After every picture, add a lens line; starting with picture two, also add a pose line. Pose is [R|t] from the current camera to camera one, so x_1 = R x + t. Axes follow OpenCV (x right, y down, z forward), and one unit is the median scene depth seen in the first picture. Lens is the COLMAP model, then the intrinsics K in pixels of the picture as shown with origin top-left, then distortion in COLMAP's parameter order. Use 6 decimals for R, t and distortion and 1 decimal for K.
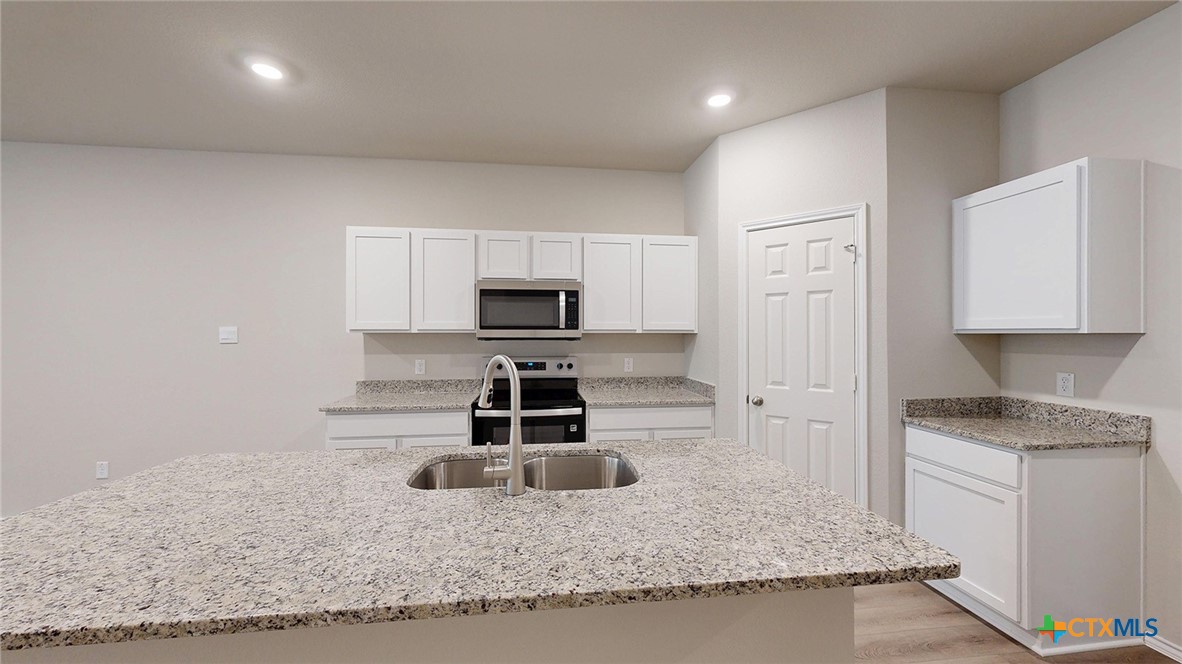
lens RADIAL K [[437.7, 0, 585.9], [0, 437.7, 335.2], [0, 0, 1]] dist [0.001136, 0.000162]
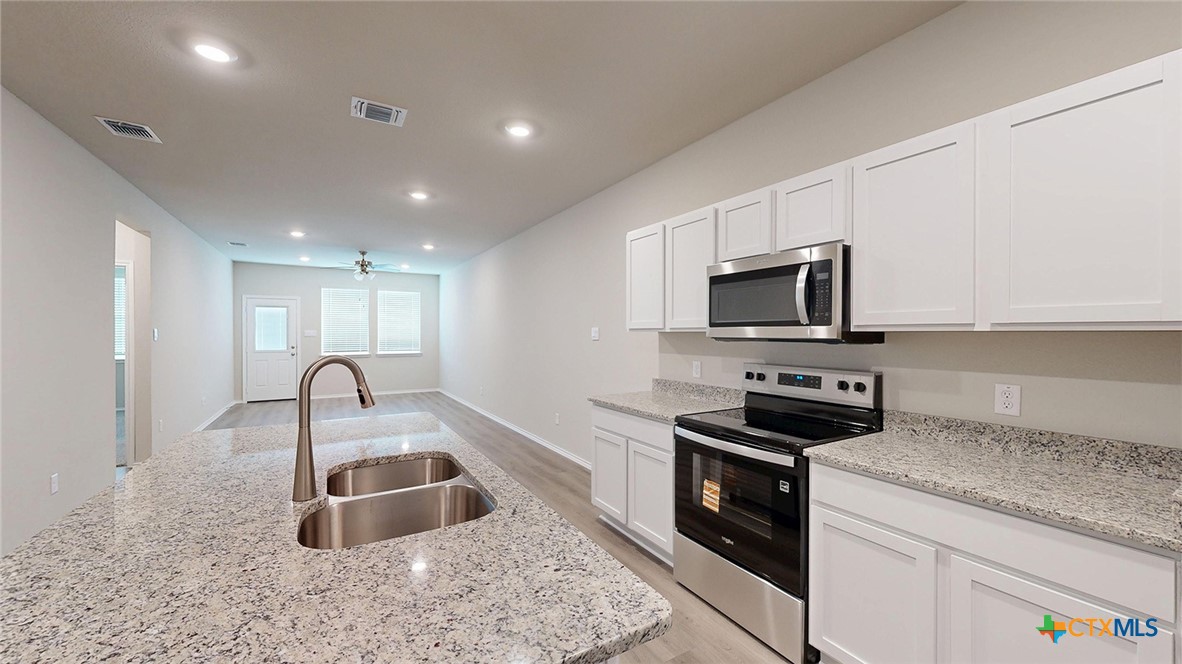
lens RADIAL K [[437.7, 0, 591.8], [0, 437.7, 331.8], [0, 0, 1]] dist [0.001136, 0.000162]
pose [[0.415050, -0.002686, -0.909795, 0.394135], [-0.002156, 0.999990, -0.003936, -0.001391], [0.909796, 0.003595, 0.415040, 0.473333]]
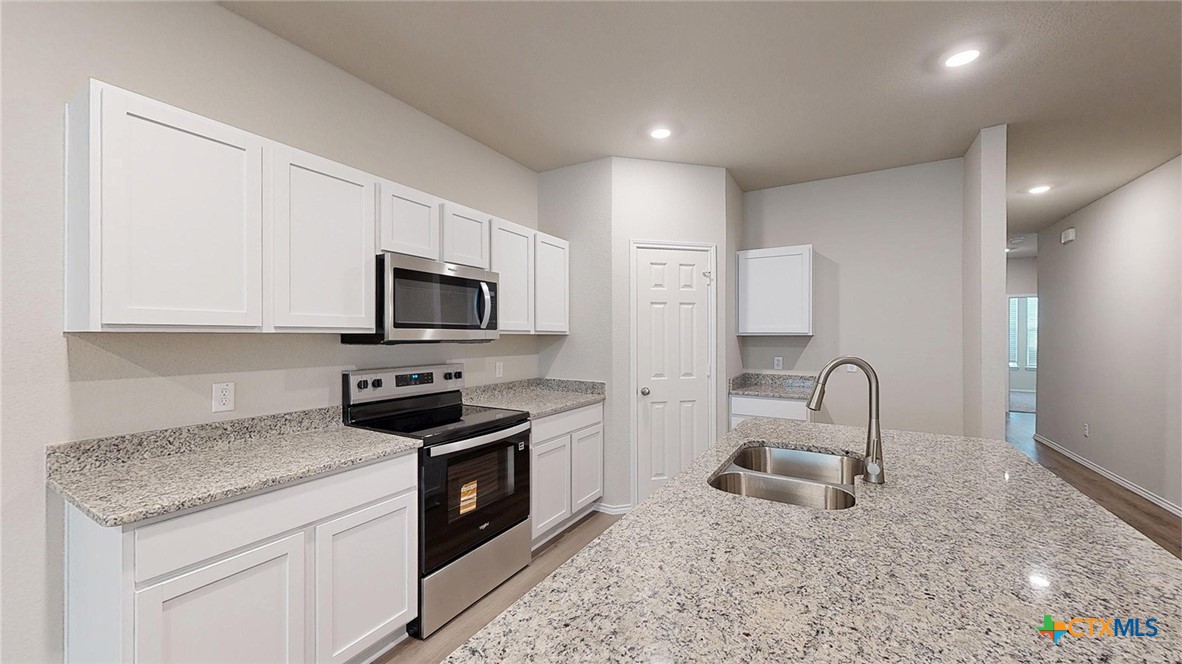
lens RADIAL K [[437.7, 0, 585.0], [0, 437.7, 336.9], [0, 0, 1]] dist [0.001136, 0.000162]
pose [[0.608871, -0.001921, 0.793267, -0.590904], [0.000842, 0.999998, 0.001775, -0.000854], [-0.793269, -0.000413, 0.608871, 0.365853]]
